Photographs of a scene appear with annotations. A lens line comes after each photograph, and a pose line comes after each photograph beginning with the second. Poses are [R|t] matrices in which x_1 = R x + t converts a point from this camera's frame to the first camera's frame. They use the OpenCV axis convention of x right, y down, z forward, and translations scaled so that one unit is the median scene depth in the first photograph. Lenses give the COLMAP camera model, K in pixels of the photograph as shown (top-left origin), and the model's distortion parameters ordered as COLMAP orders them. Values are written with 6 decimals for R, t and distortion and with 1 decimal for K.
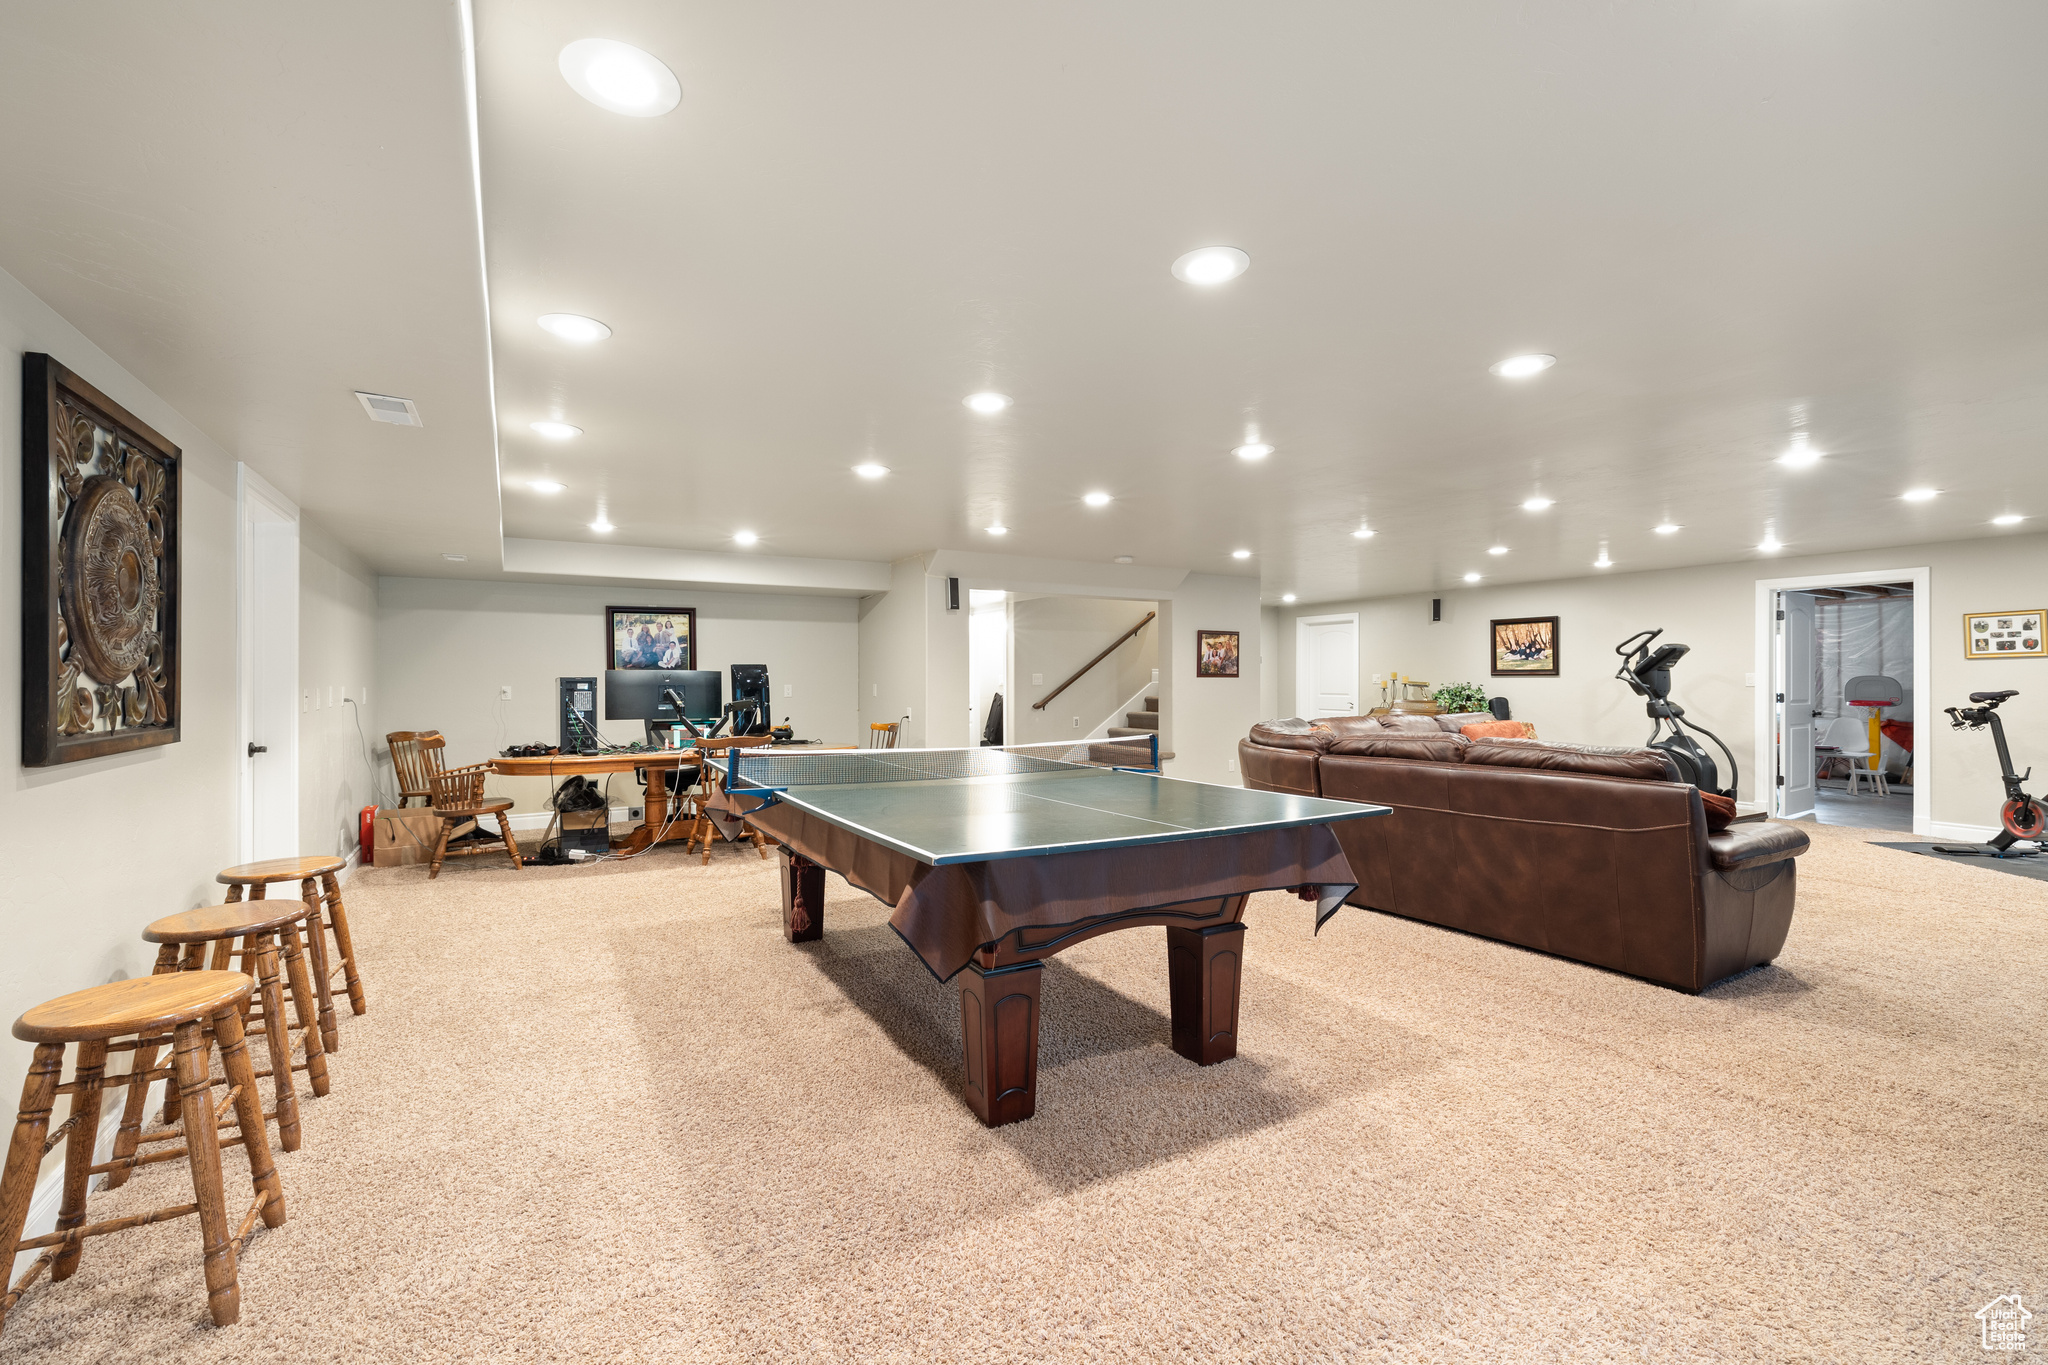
lens RADIAL K [[868.7, 0, 1011.2], [0, 868.7, 680.2], [0, 0, 1]] dist [0.000829, -0.000030]
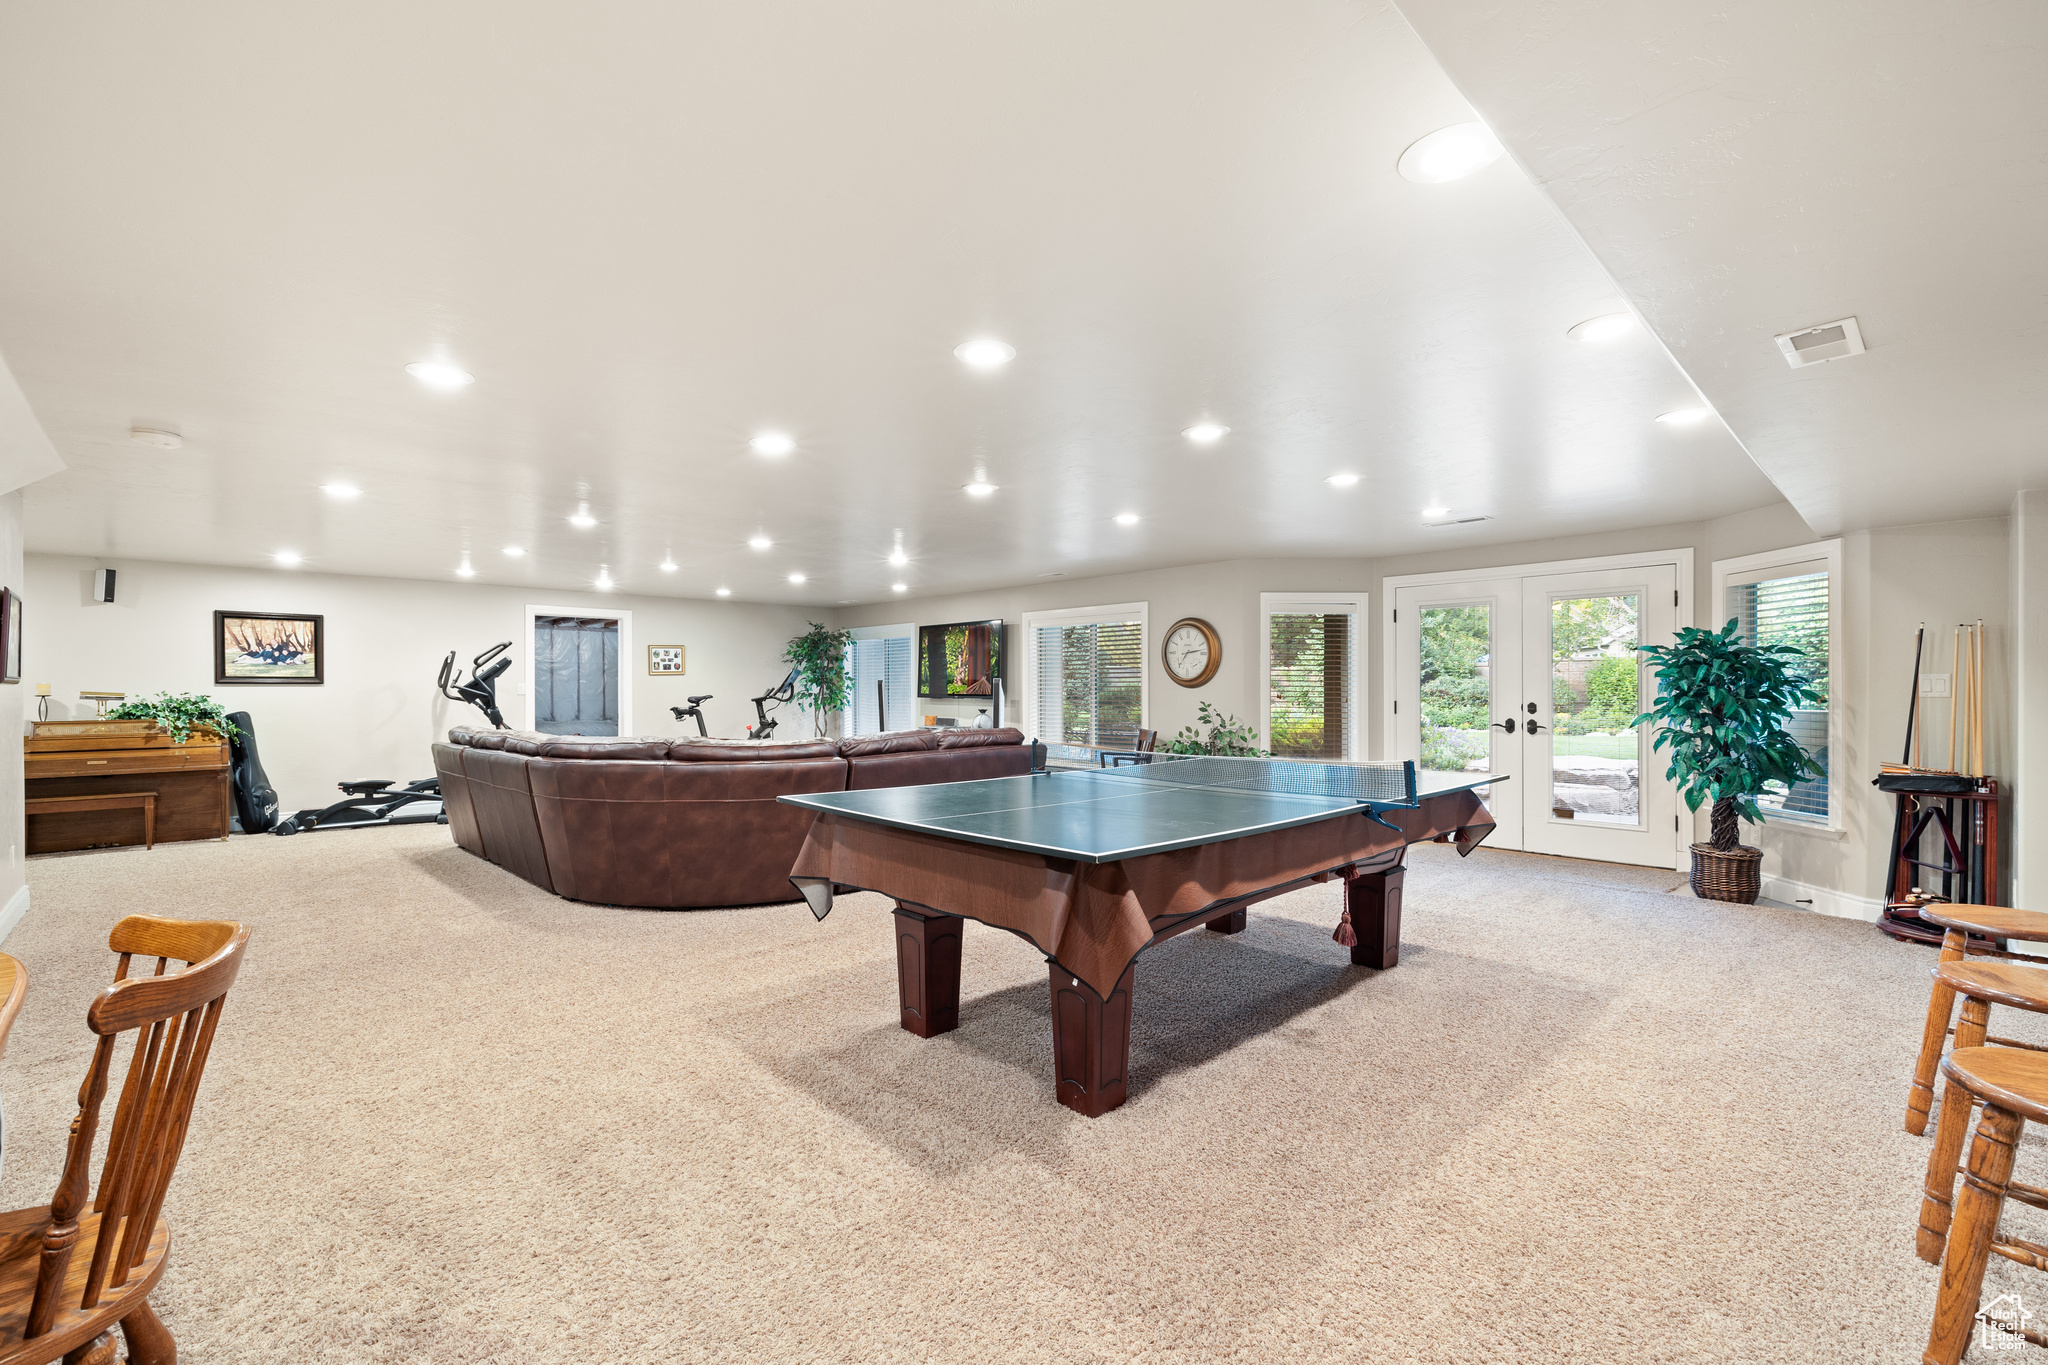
lens RADIAL K [[868.7, 0, 1011.8], [0, 868.7, 688.5], [0, 0, 1]] dist [0.000829, -0.000030]
pose [[-0.234981, 0.000020, 0.972000, -0.367660], [0.002035, 0.999998, 0.000471, -0.000145], [-0.971998, 0.002089, -0.234980, 0.532915]]
